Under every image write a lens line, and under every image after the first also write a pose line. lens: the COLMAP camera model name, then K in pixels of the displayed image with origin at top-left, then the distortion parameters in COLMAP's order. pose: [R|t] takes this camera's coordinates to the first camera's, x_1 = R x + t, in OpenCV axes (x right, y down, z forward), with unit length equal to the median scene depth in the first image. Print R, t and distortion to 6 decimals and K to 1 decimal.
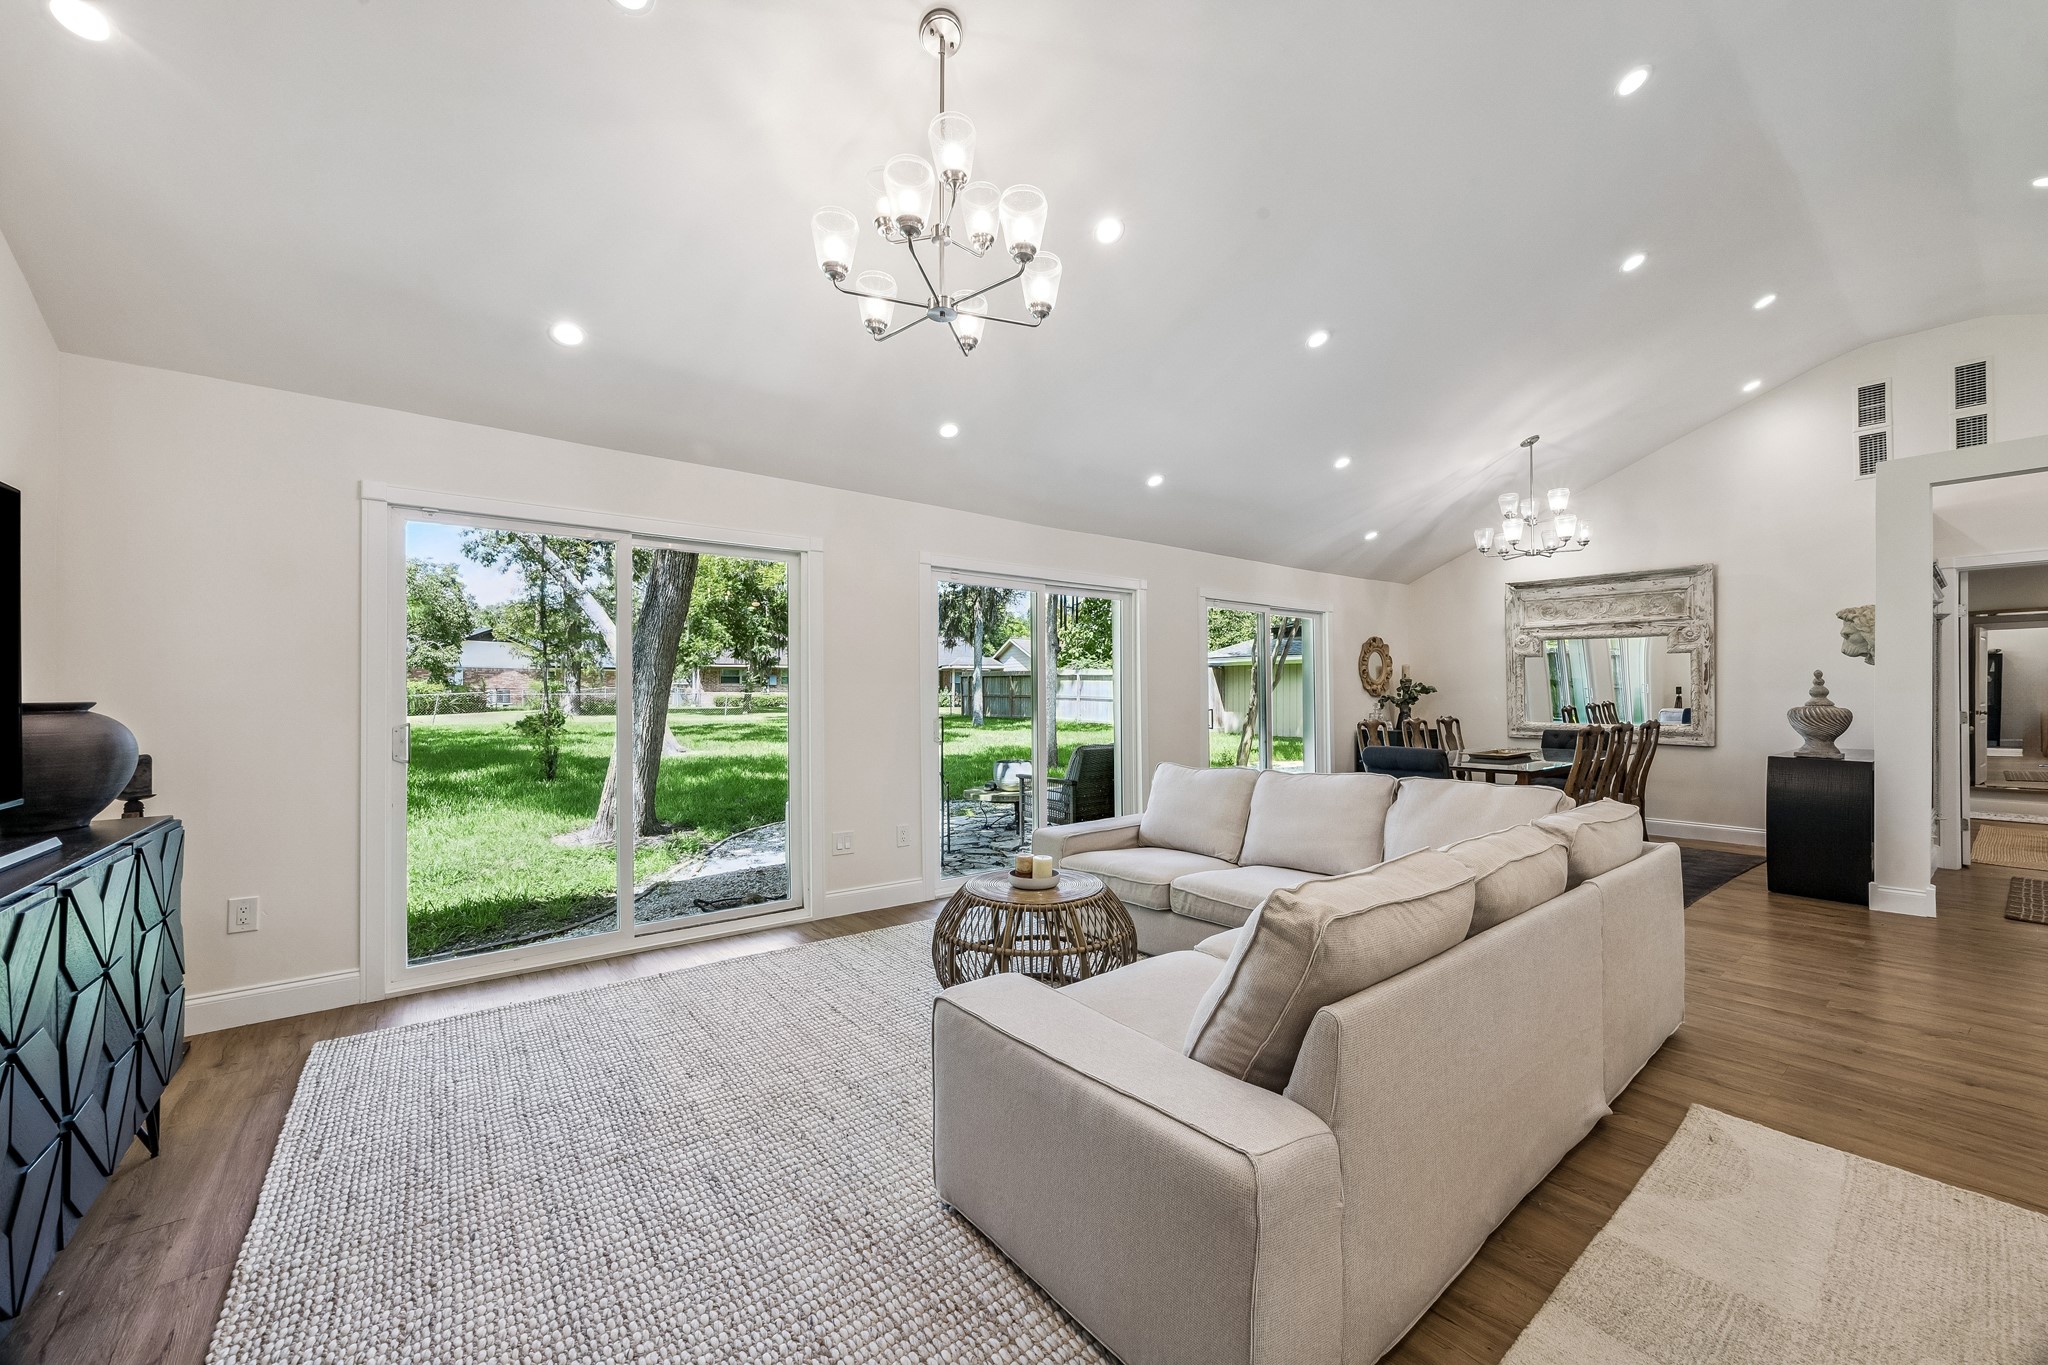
lens RADIAL K [[783.6, 0, 1019.4], [0, 783.6, 685.7], [0, 0, 1]] dist [0.001748, -0.000520]
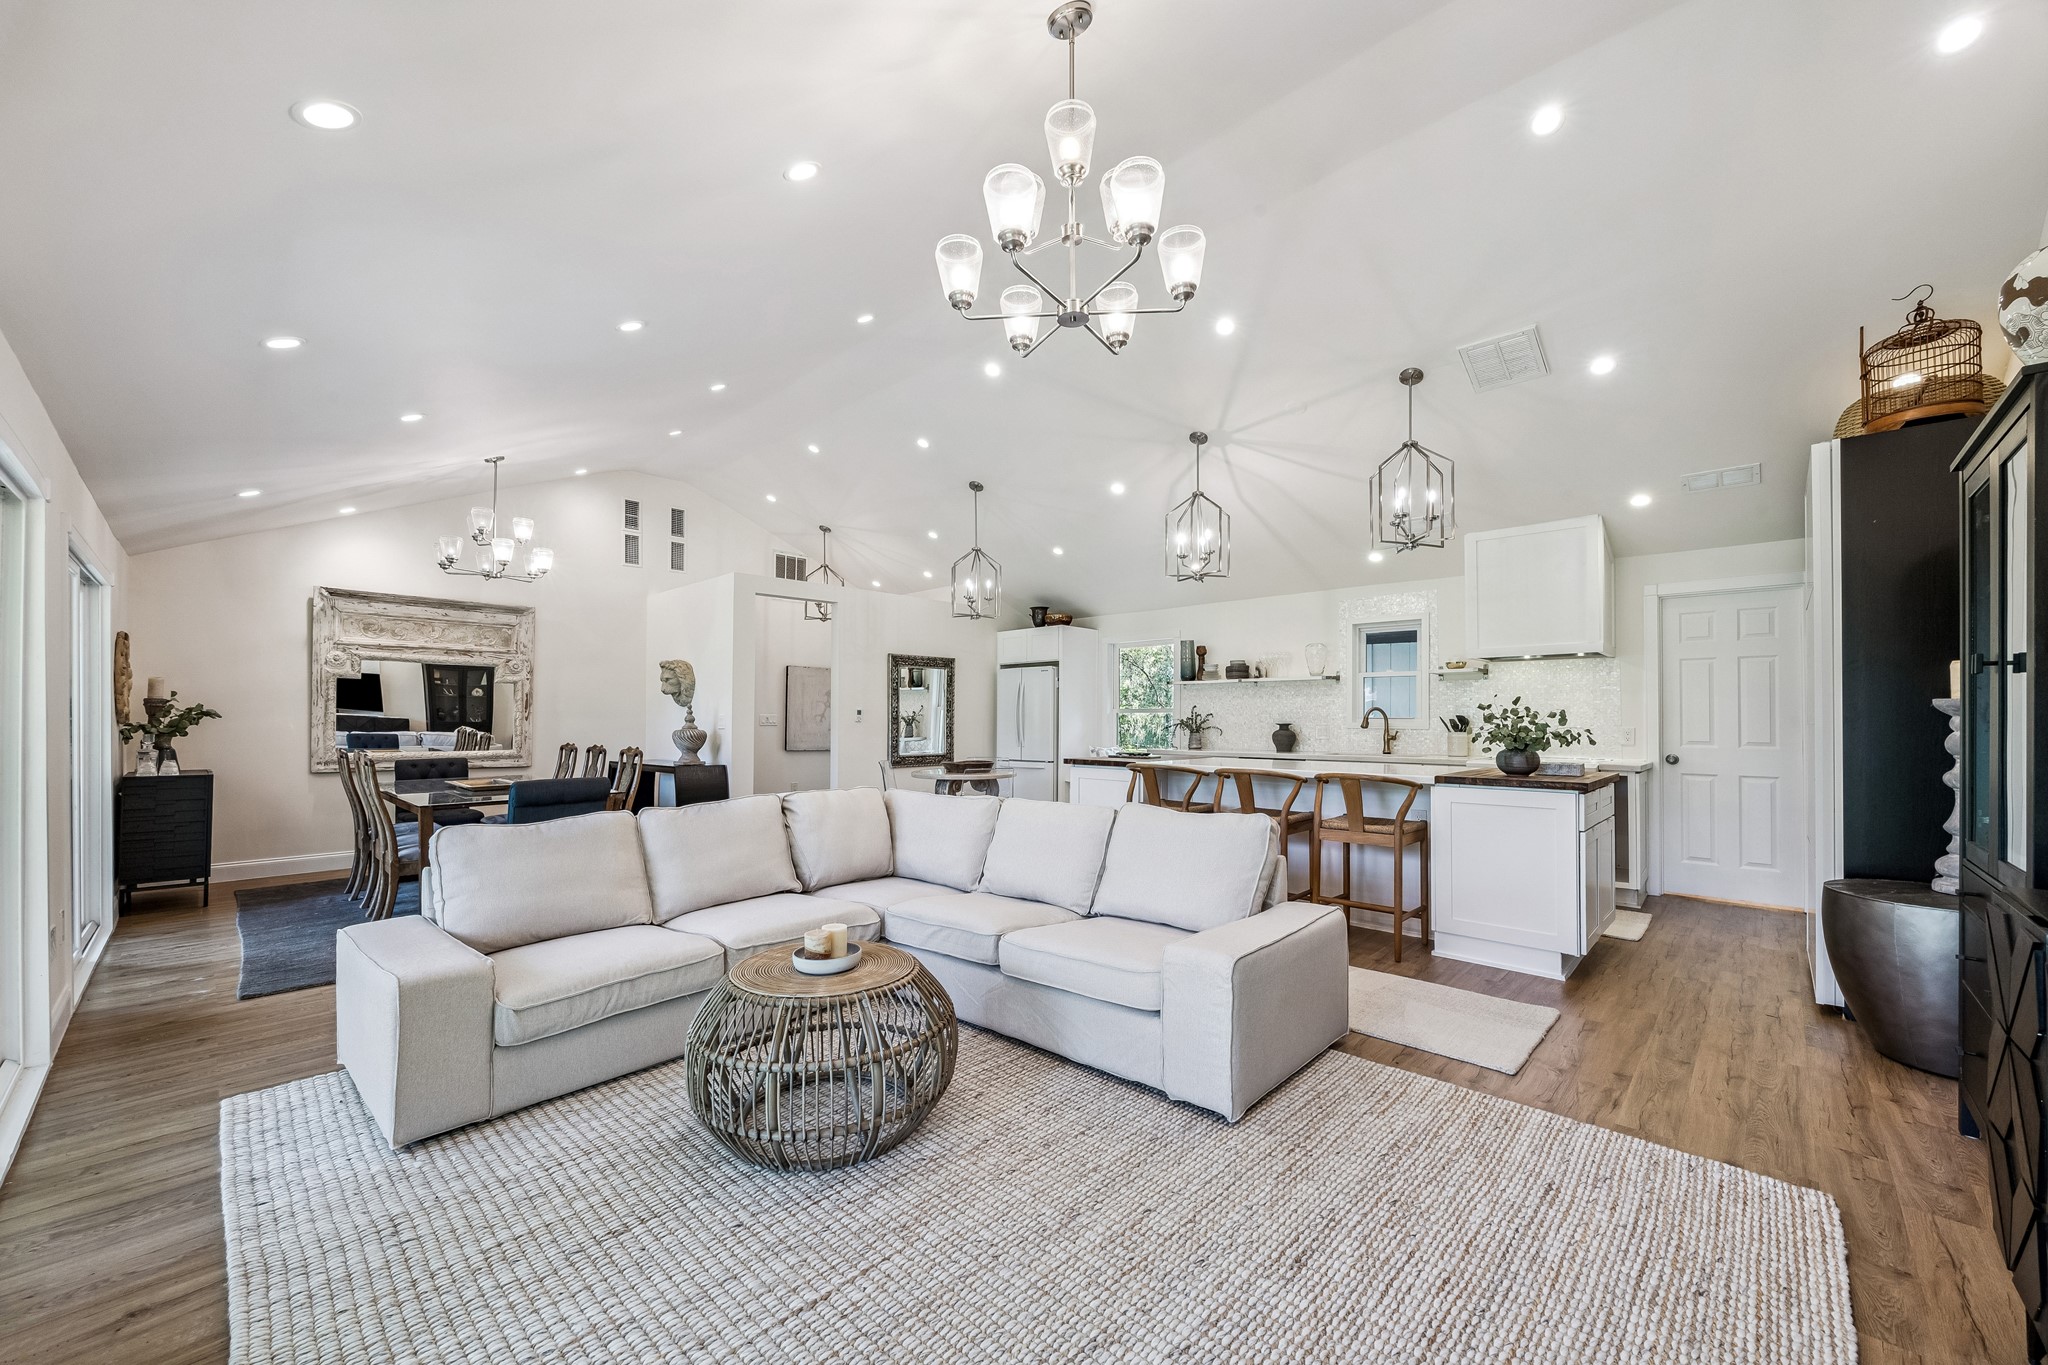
lens RADIAL K [[783.6, 0, 1055.6], [0, 783.6, 702.1], [0, 0, 1]] dist [0.001748, -0.000520]
pose [[-0.171571, 0.023017, 0.984903, -0.506465], [-0.010119, 0.999633, -0.025124, 0.006319], [-0.985120, -0.014276, -0.171275, 0.586359]]
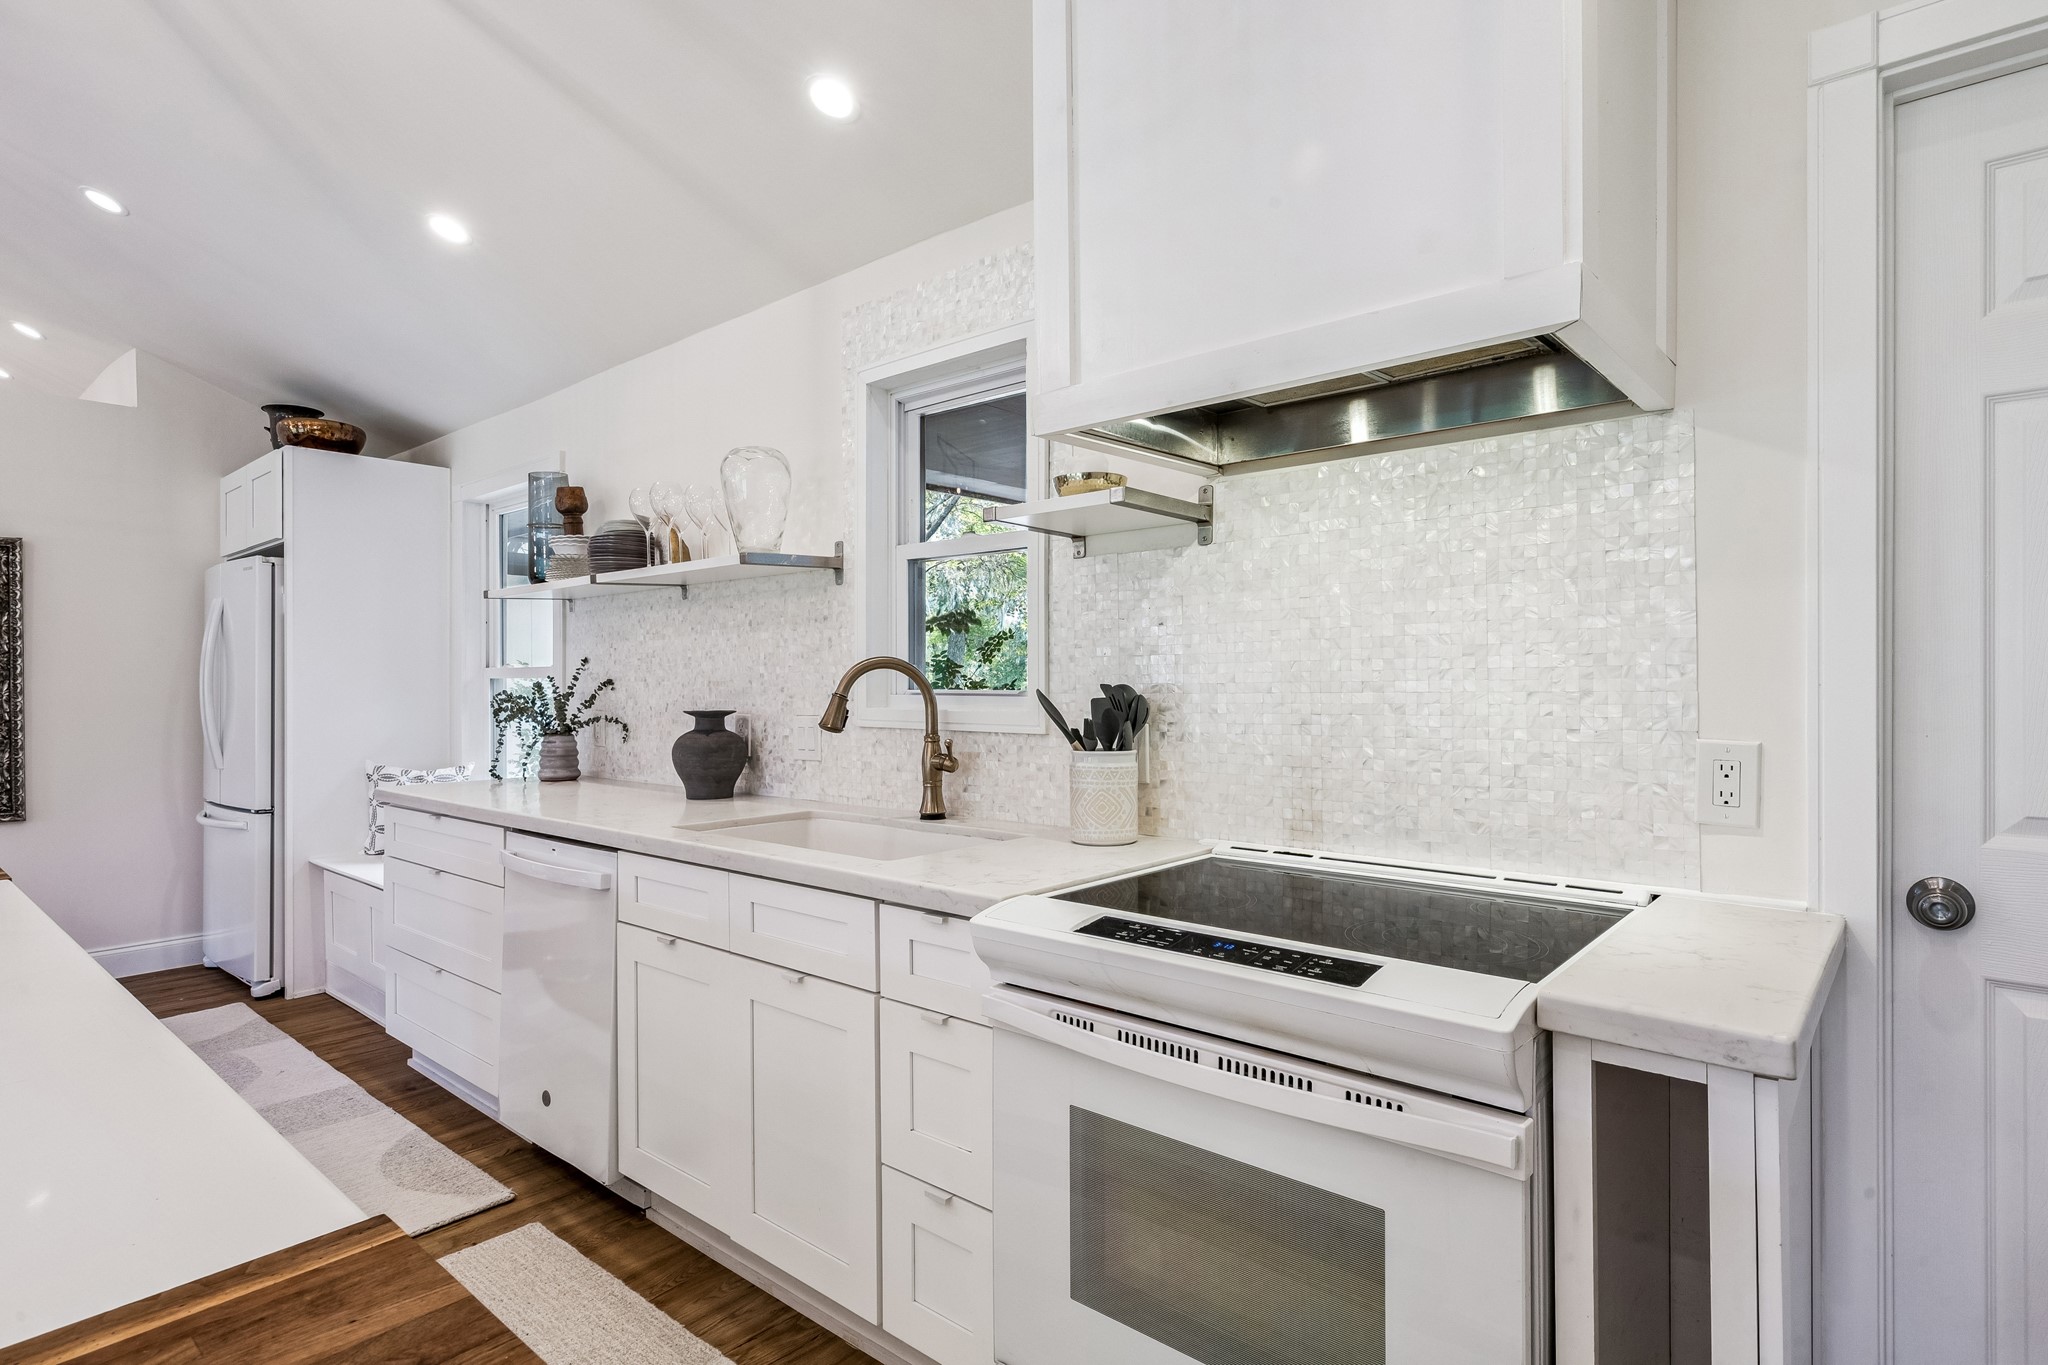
lens RADIAL K [[1026.6, 0, 1085.1], [0, 1026.6, 680.4], [0, 0, 1]] dist [0.001650, 0.000049]
pose [[-0.215660, 0.000295, 0.976468, 0.254855], [0.001371, 0.999999, 0.000001, -0.013555], [-0.976468, 0.001339, -0.215660, -0.215883]]
